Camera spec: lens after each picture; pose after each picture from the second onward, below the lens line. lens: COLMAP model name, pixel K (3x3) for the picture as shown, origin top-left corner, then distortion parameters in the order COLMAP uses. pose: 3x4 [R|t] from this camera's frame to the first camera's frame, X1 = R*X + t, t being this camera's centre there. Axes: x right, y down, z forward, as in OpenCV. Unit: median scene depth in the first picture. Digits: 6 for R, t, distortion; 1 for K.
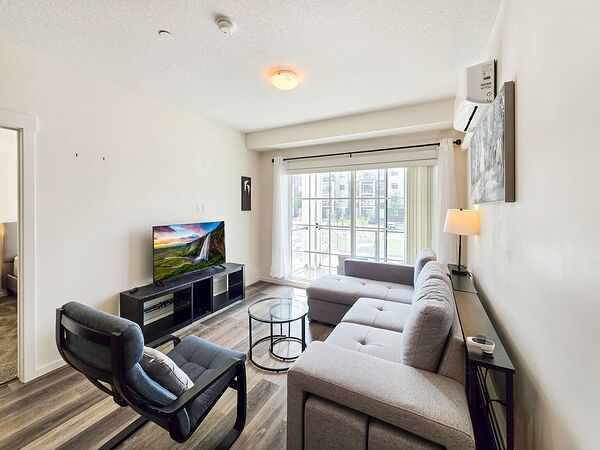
lens RADIAL K [[244.5, 0, 300.3], [0, 244.5, 205.1], [0, 0, 1]] dist [0.001083, -0.000008]
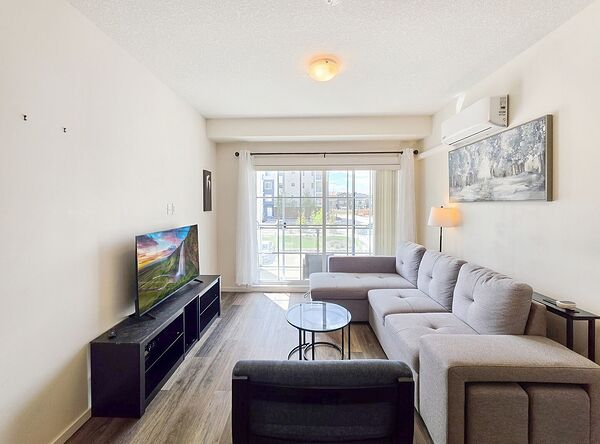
lens RADIAL K [[243.9, 0, 299.6], [0, 243.9, 208.8], [0, 0, 1]] dist [-0.000433, -0.000101]
pose [[0.898400, -0.014678, 0.438933, -0.363100], [0.005668, 0.999746, 0.021829, -0.003467], [-0.439141, -0.017123, 0.898255, 0.130626]]
